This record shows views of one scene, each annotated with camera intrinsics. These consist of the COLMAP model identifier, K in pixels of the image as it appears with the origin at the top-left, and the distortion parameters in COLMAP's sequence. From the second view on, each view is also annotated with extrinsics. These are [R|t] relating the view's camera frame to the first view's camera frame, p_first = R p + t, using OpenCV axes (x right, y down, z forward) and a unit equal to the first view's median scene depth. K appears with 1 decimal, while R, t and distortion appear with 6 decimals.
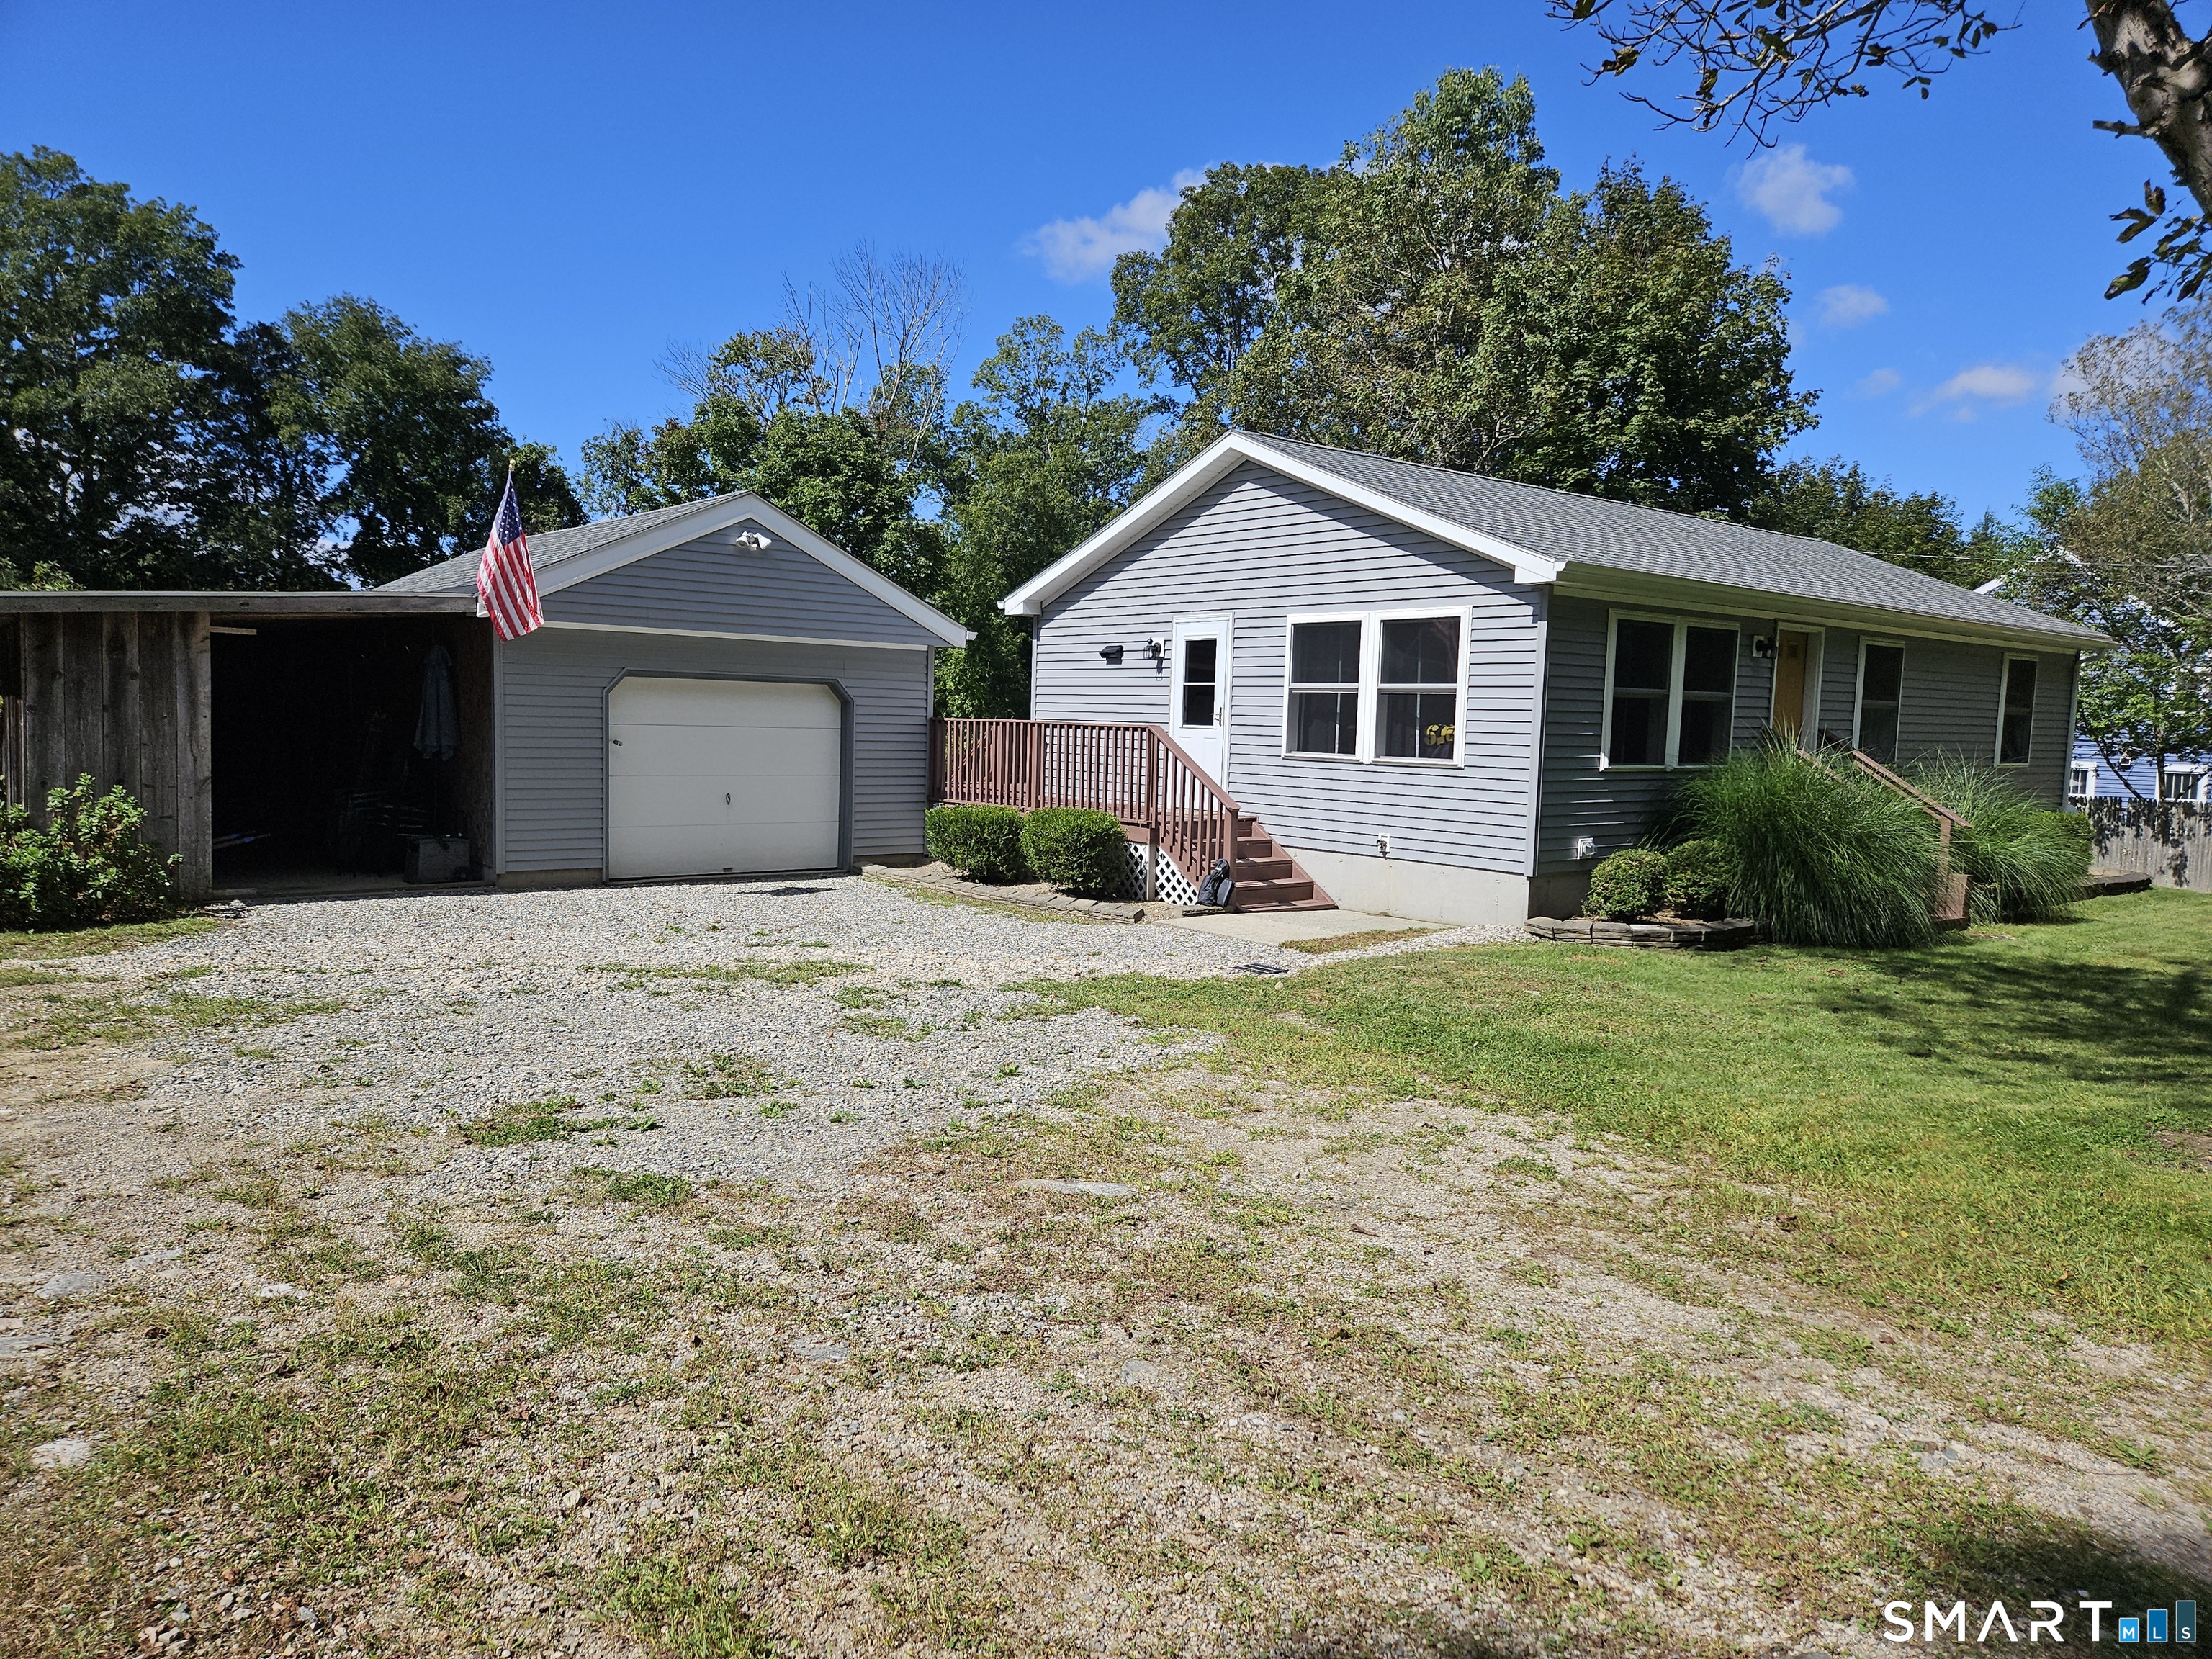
lens RADIAL K [[1448.6, 0, 1106.0], [0, 1448.6, 829.5], [0, 0, 1]] dist [0.087207, -0.086860]
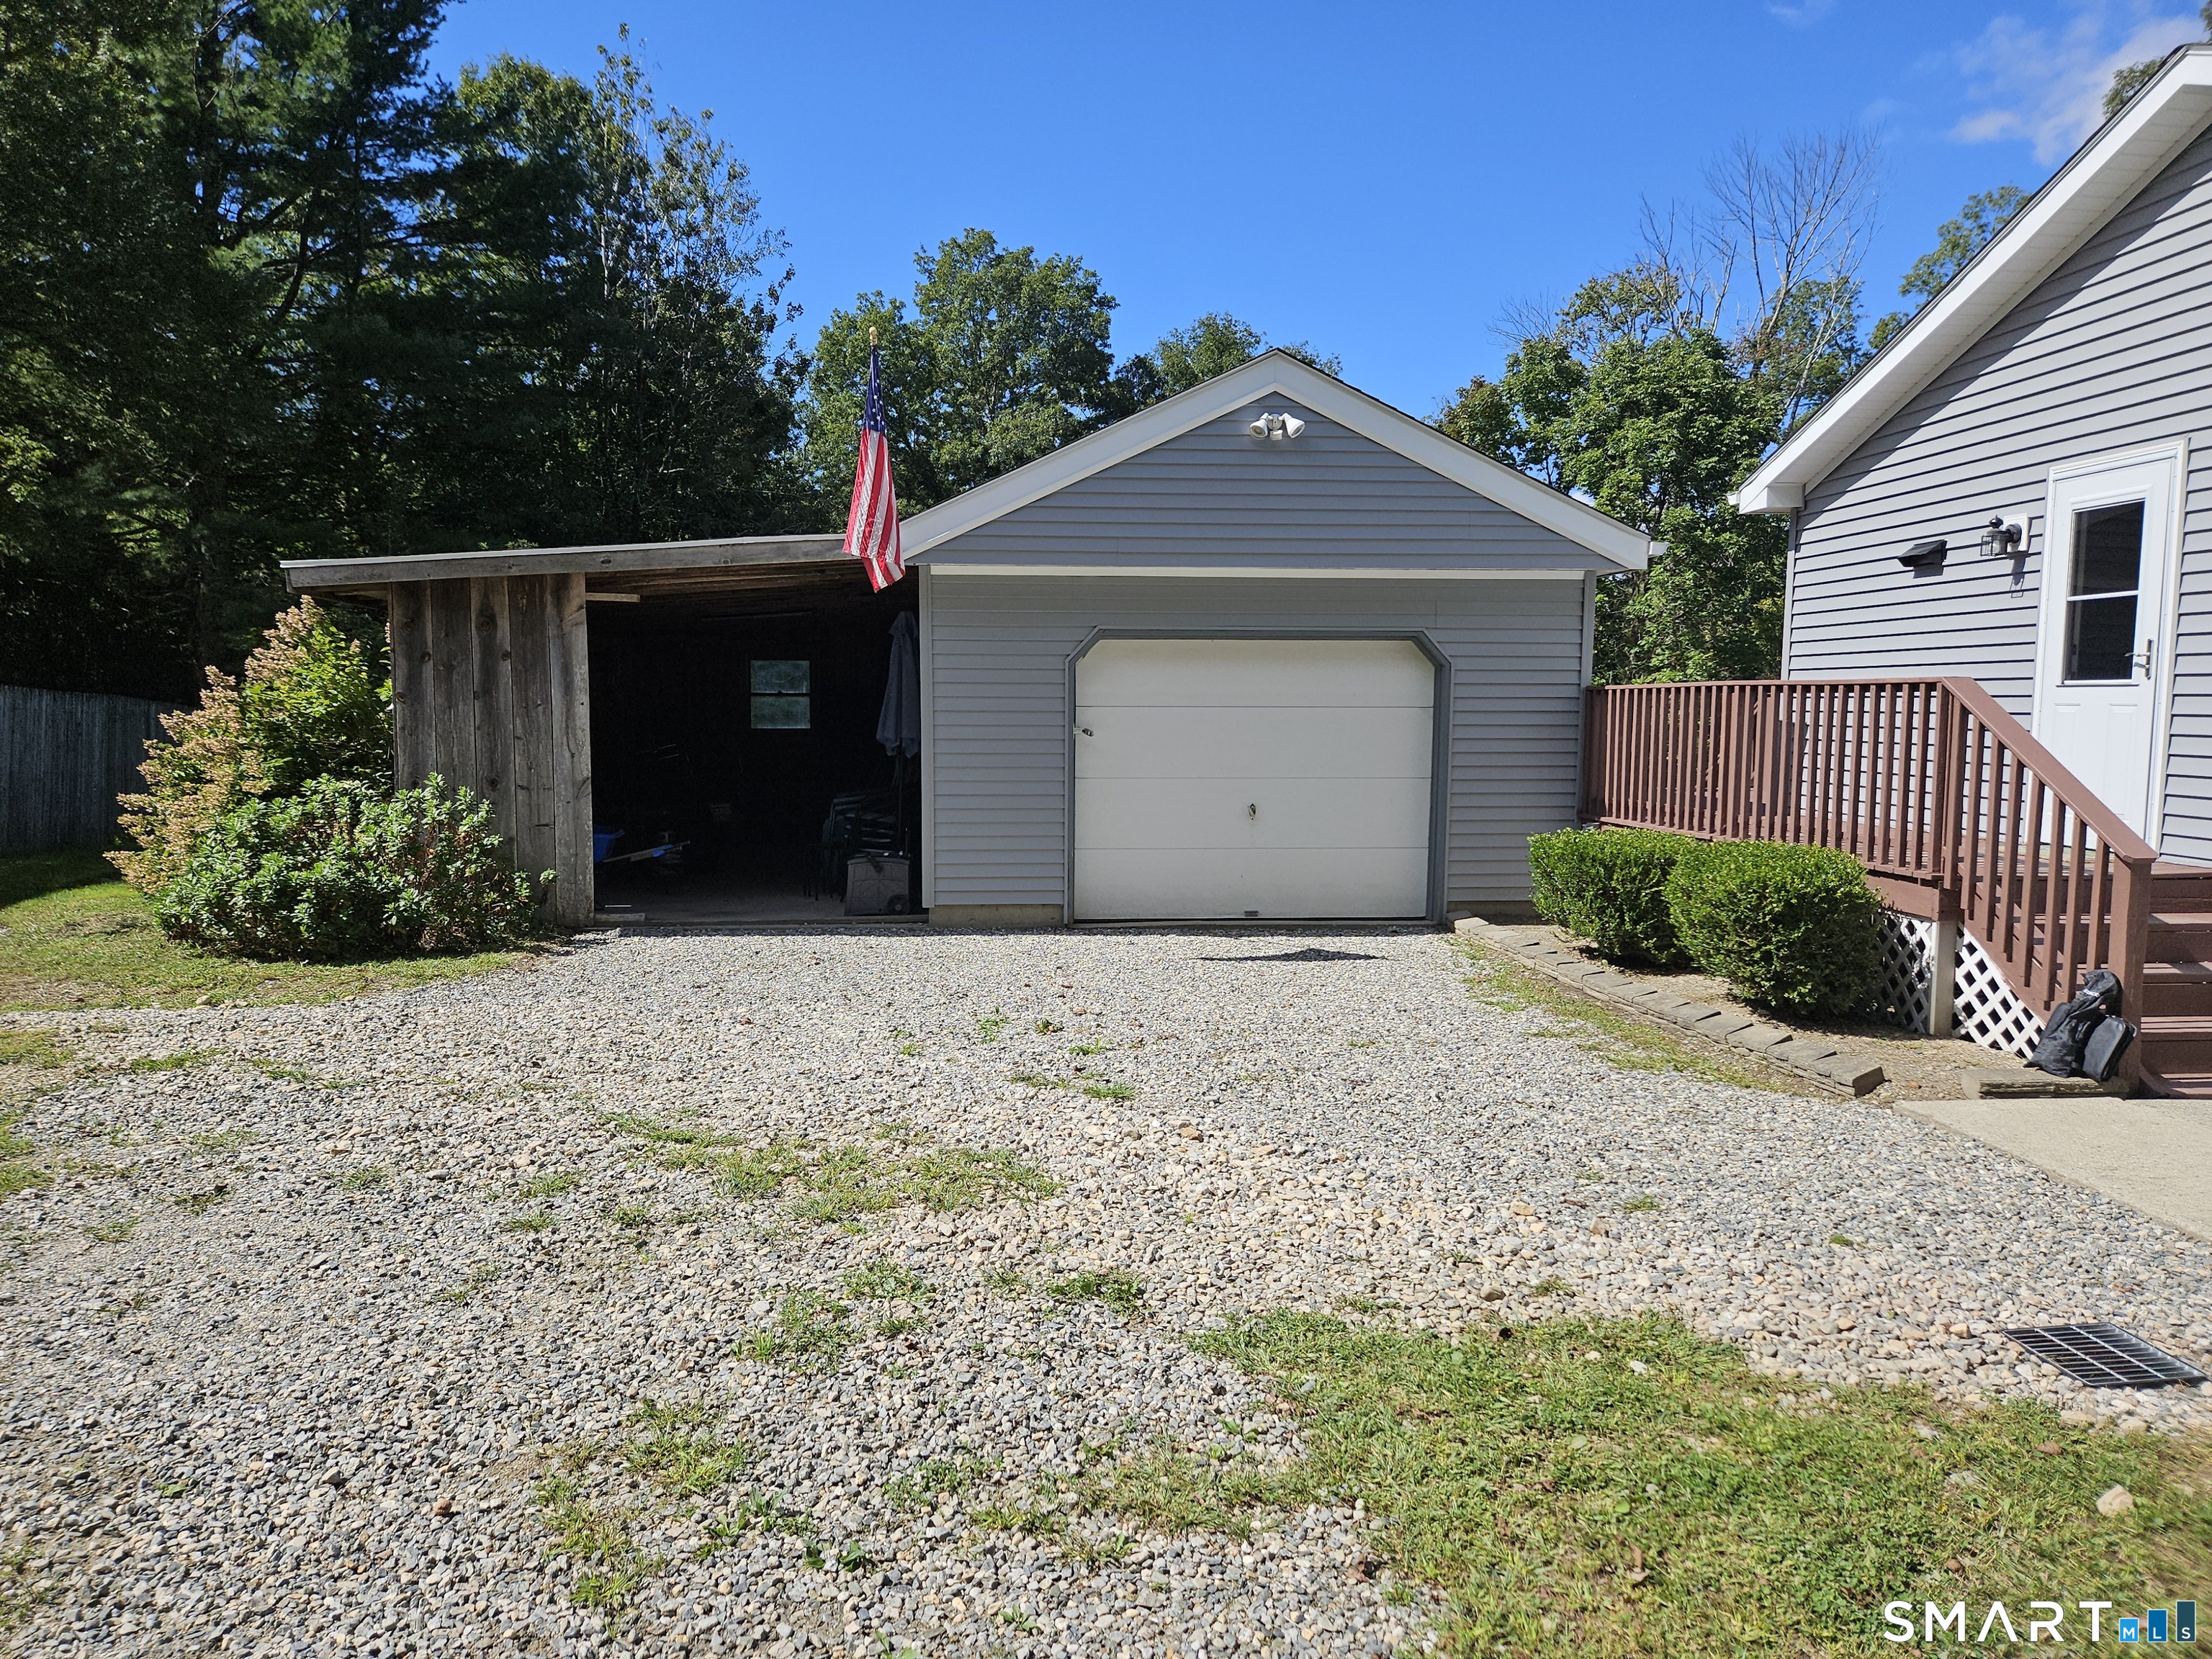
lens RADIAL K [[1448.6, 0, 1106.0], [0, 1448.6, 829.5], [0, 0, 1]] dist [0.087207, -0.086860]
pose [[0.823402, 0.024502, -0.566929, 0.073481], [-0.025882, 0.999649, 0.005613, -0.014831], [0.566868, 0.010052, 0.823747, 0.396087]]
